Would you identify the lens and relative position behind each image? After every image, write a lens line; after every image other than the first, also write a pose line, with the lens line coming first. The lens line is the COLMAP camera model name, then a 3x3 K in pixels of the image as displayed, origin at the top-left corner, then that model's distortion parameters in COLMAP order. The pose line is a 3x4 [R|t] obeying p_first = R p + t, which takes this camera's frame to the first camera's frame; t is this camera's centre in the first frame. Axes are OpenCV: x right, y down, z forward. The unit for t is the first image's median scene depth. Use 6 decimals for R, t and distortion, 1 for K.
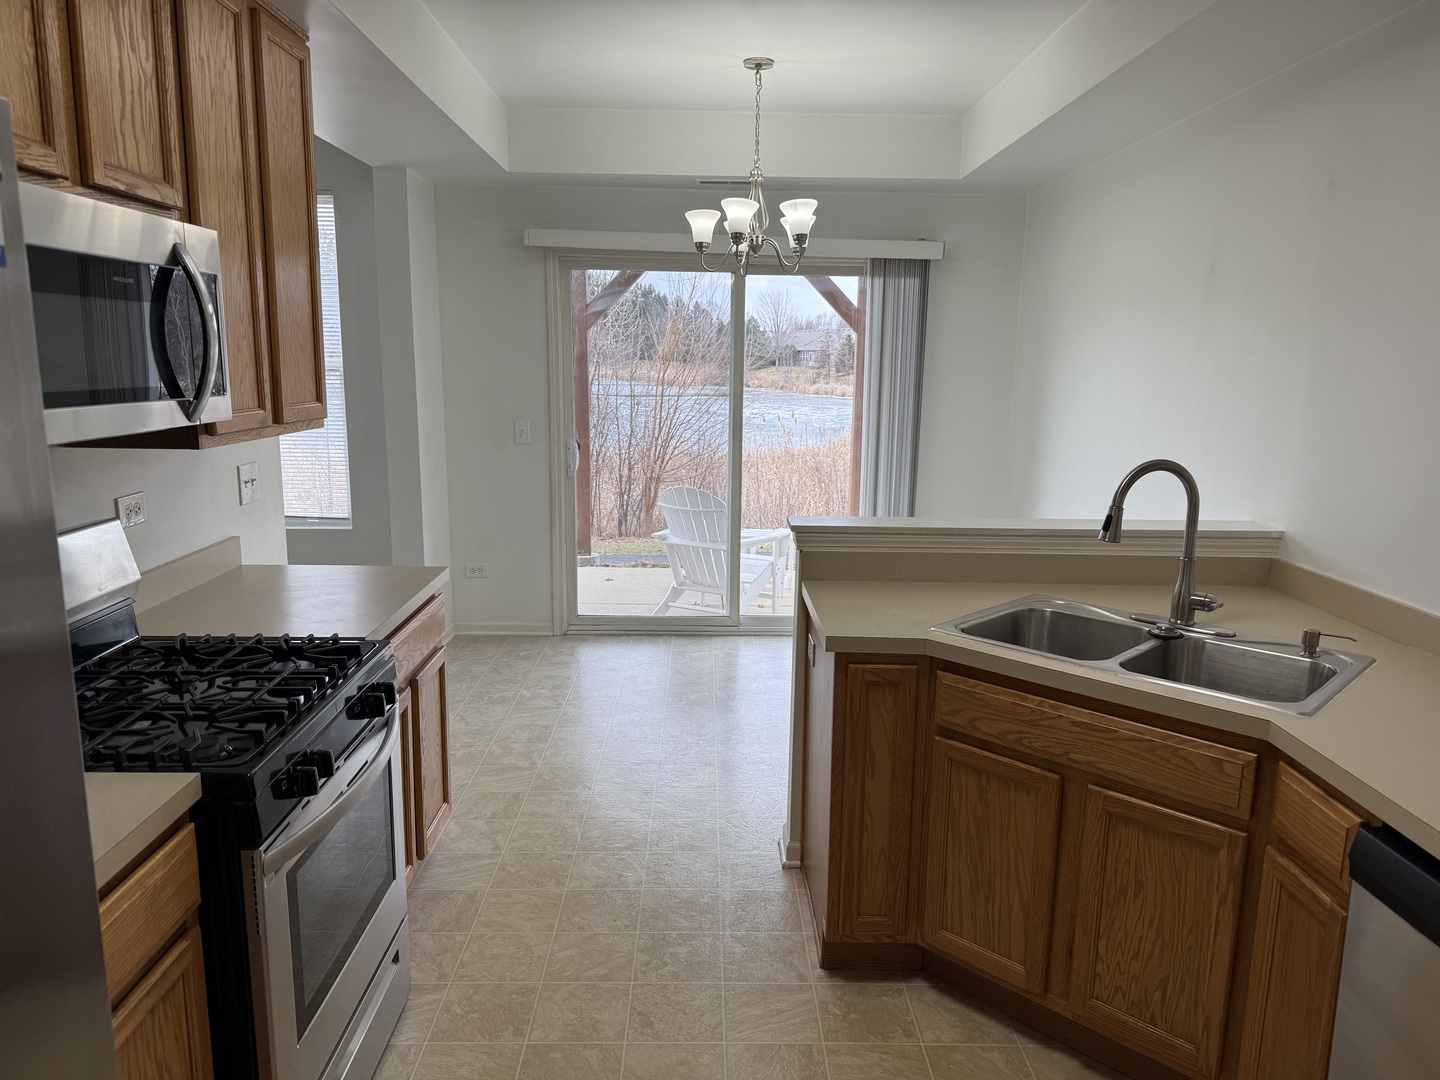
lens RADIAL K [[1019.3, 0, 727.5], [0, 1019.3, 543.2], [0, 0, 1]] dist [0.096074, -0.156022]
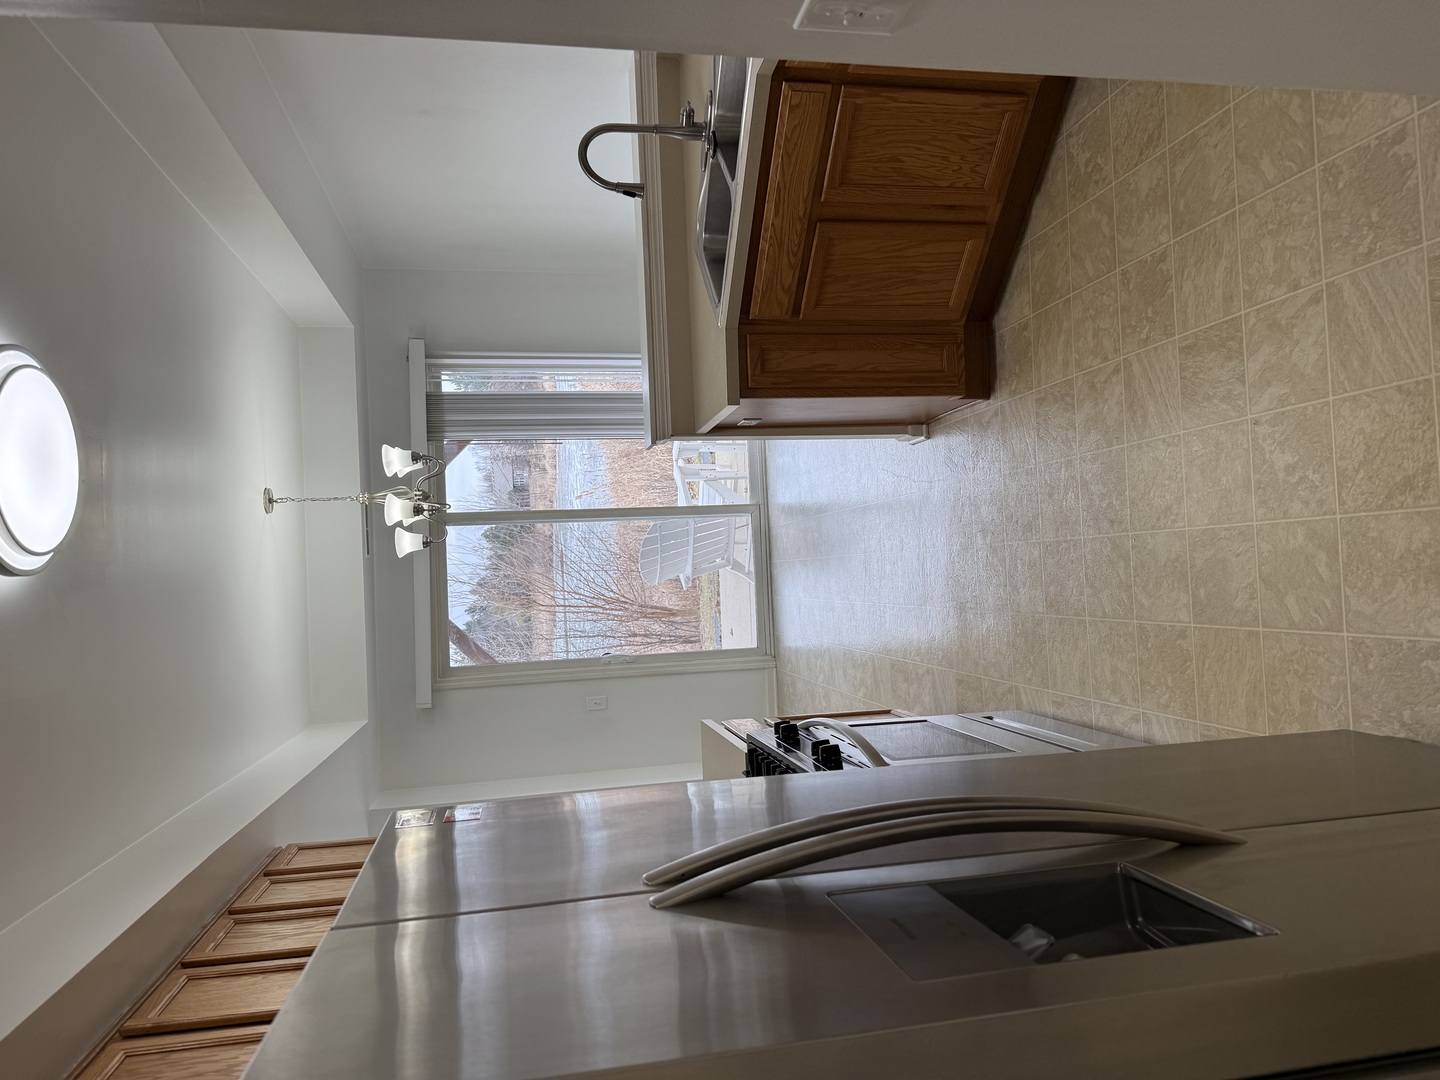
lens RADIAL K [[1006.7, 0, 720.0], [0, 1006.7, 540.0], [0, 0, 1]] dist [0.132362, -0.216289]
pose [[-0.054462, -0.998499, 0.005808, -0.079249], [0.998446, -0.054388, 0.012176, 0.054097], [-0.011842, 0.006462, 0.999909, -0.279907]]
